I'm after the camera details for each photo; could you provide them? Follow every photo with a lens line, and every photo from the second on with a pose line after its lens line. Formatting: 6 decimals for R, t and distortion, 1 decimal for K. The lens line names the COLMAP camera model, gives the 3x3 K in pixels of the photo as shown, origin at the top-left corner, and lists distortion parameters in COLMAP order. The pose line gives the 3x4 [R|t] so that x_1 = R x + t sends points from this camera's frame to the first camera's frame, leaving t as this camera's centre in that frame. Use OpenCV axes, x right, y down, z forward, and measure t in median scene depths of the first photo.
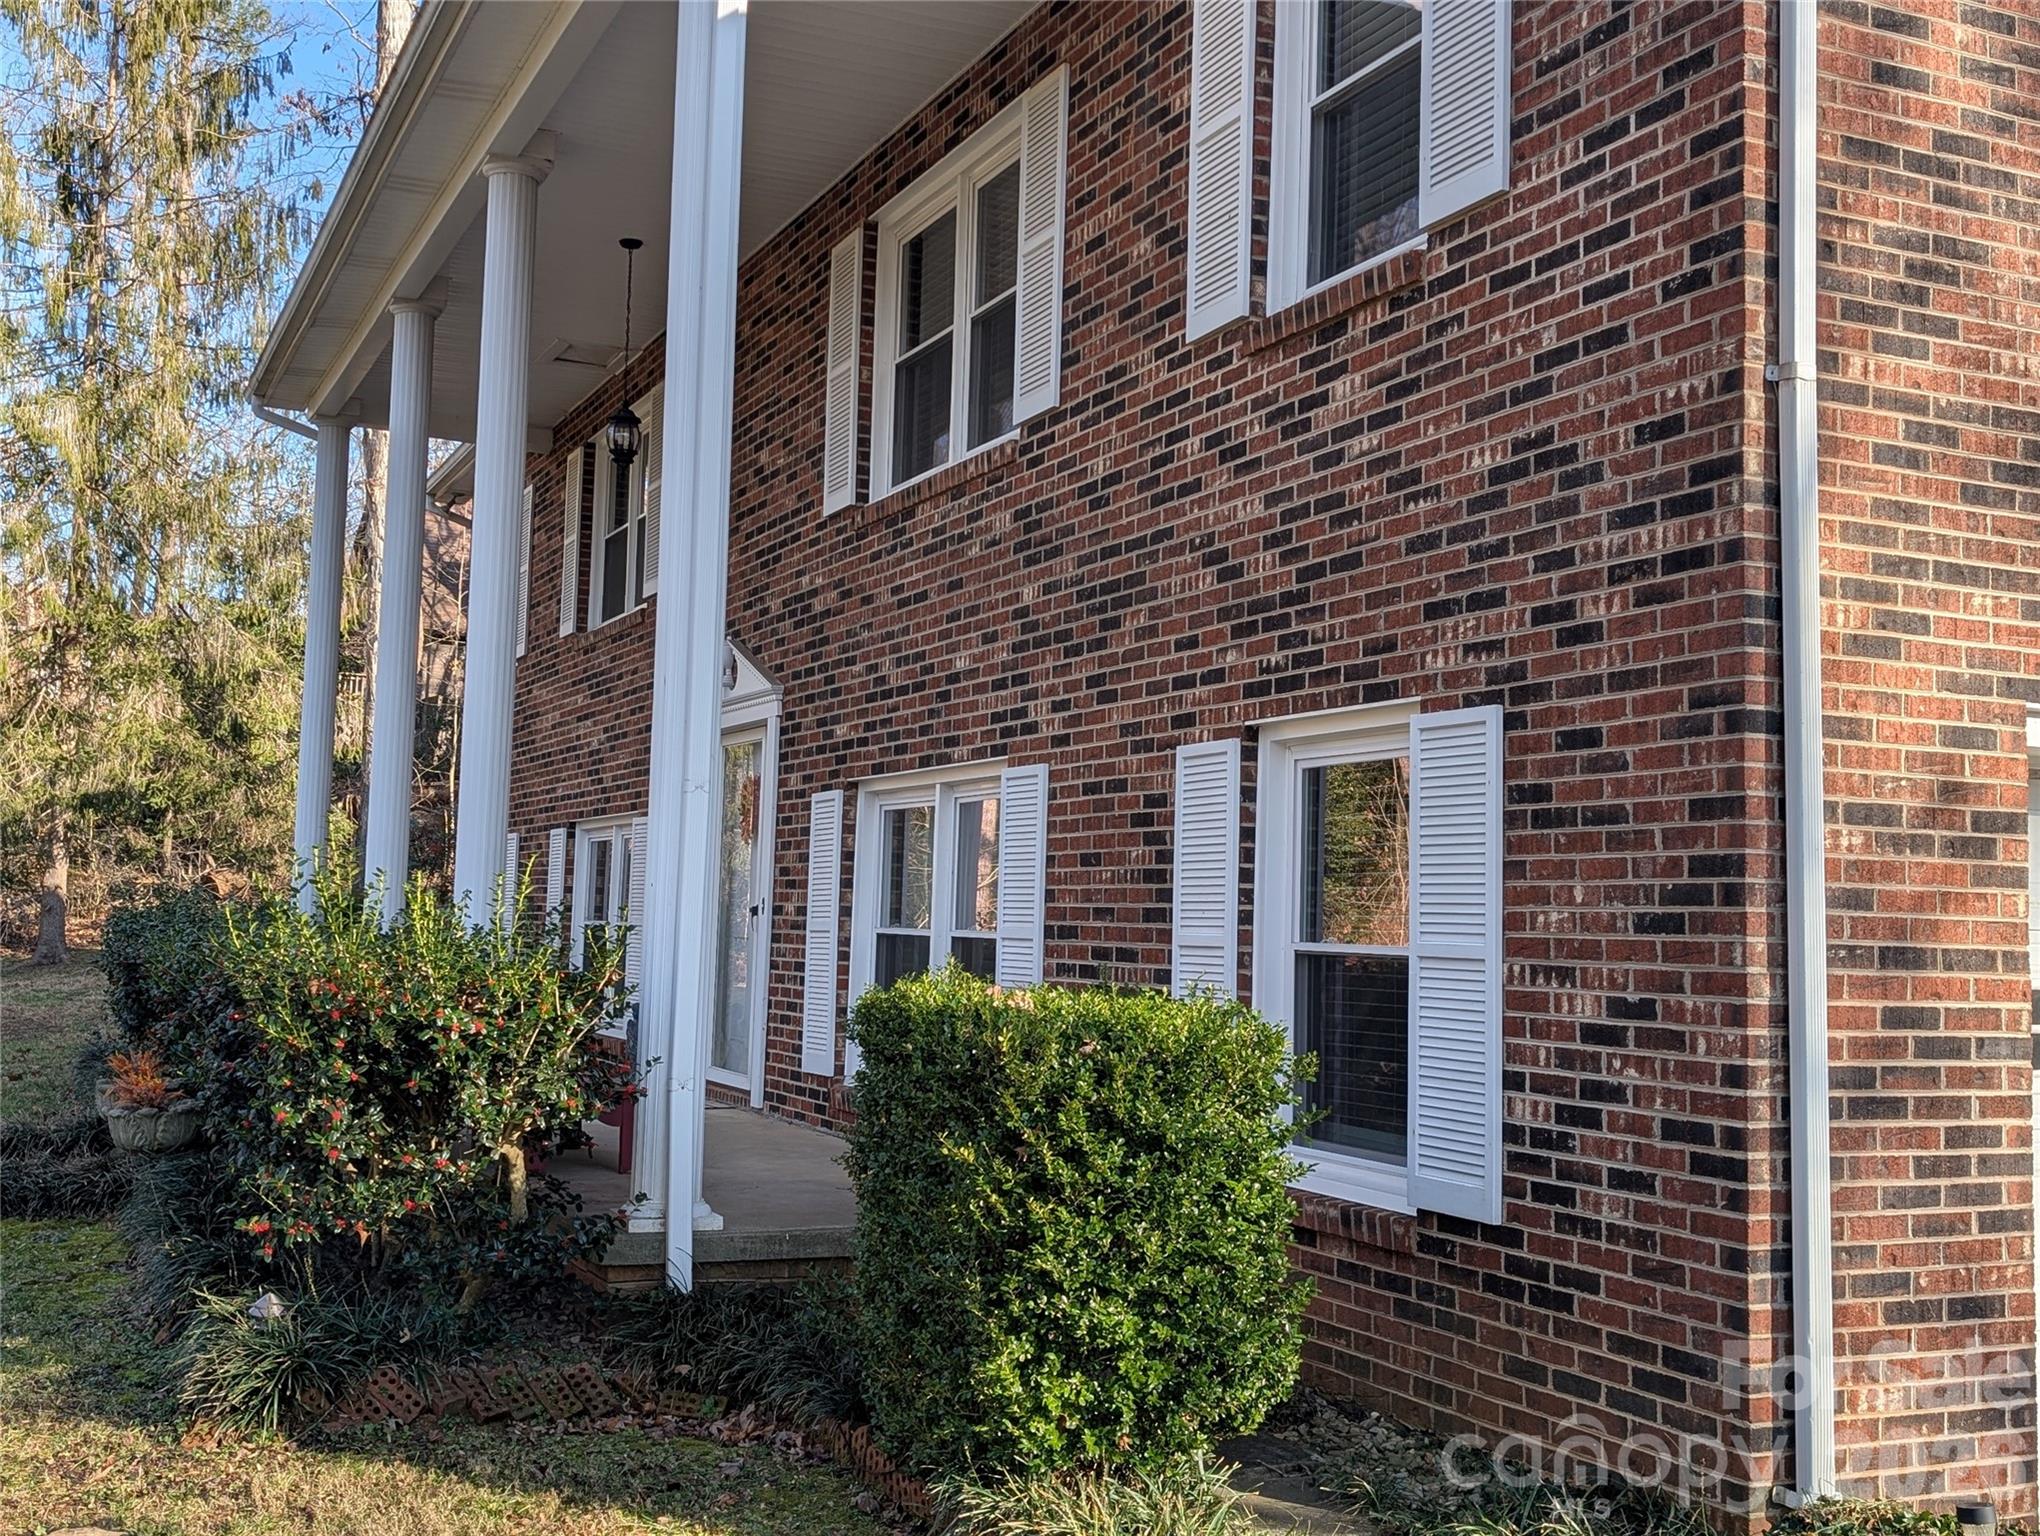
lens RADIAL K [[2062.9, 0, 1020.0], [0, 2062.9, 768.0], [0, 0, 1]] dist [0.010199, -0.127250]
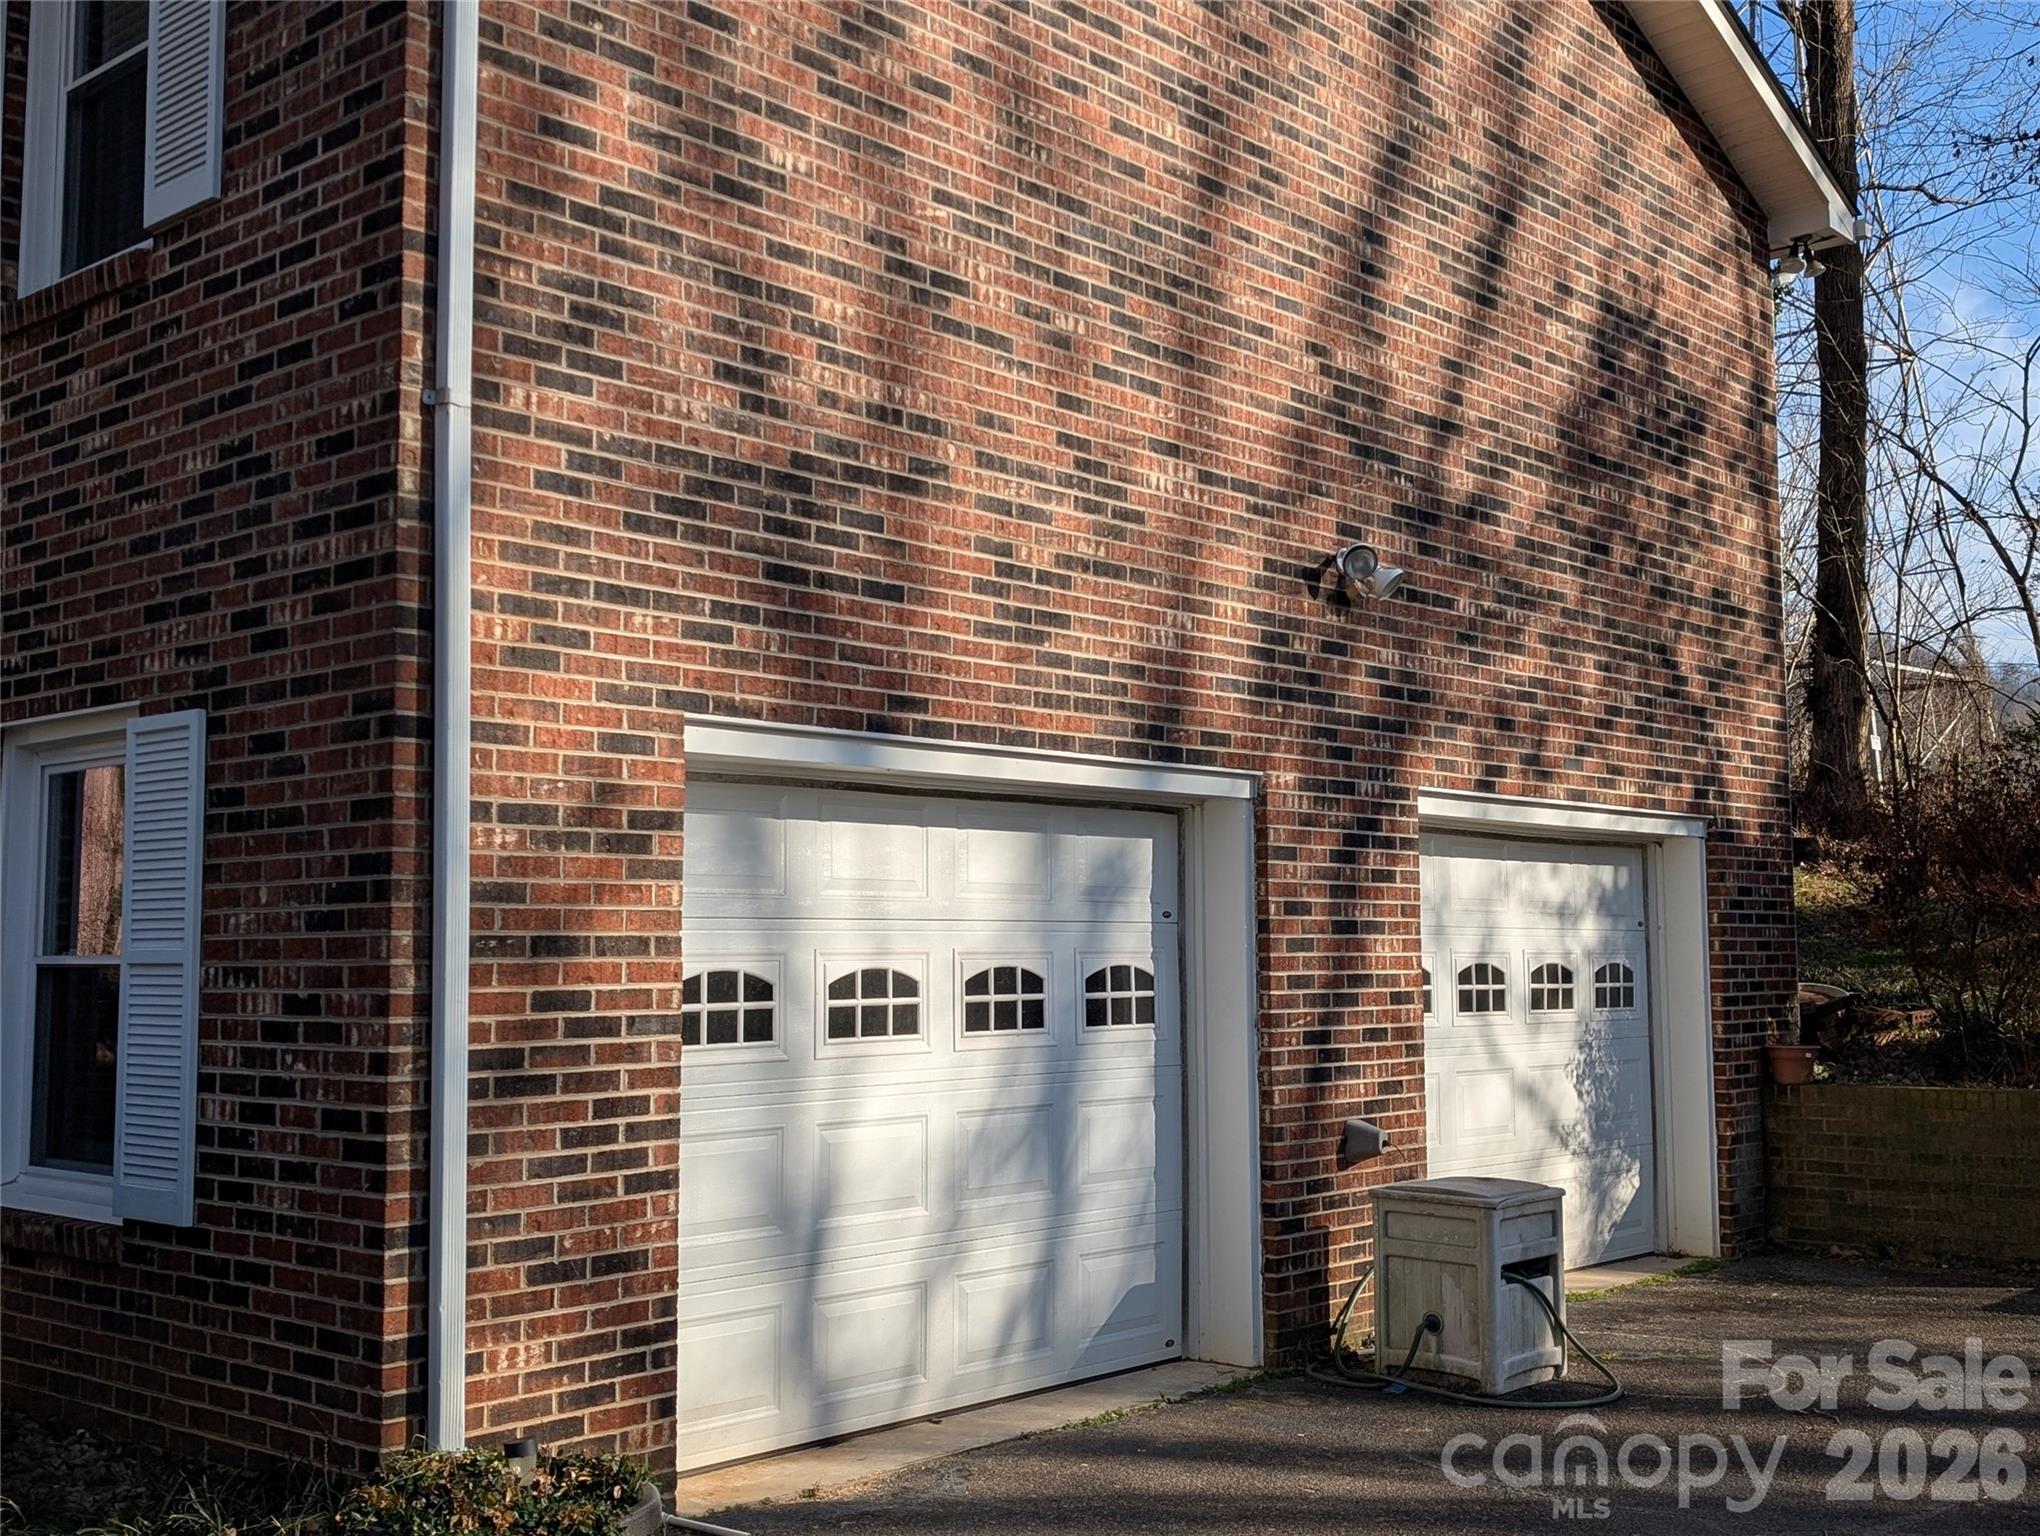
lens RADIAL K [[2040.8, 0, 1021.4], [0, 2040.8, 782.1], [0, 0, 1]] dist [-0.014155, -0.046149]
pose [[0.895148, -0.001271, 0.445767, 0.165318], [0.001343, 0.999999, 0.000153, 0.005889], [-0.445766, 0.000462, 0.895149, -0.069456]]
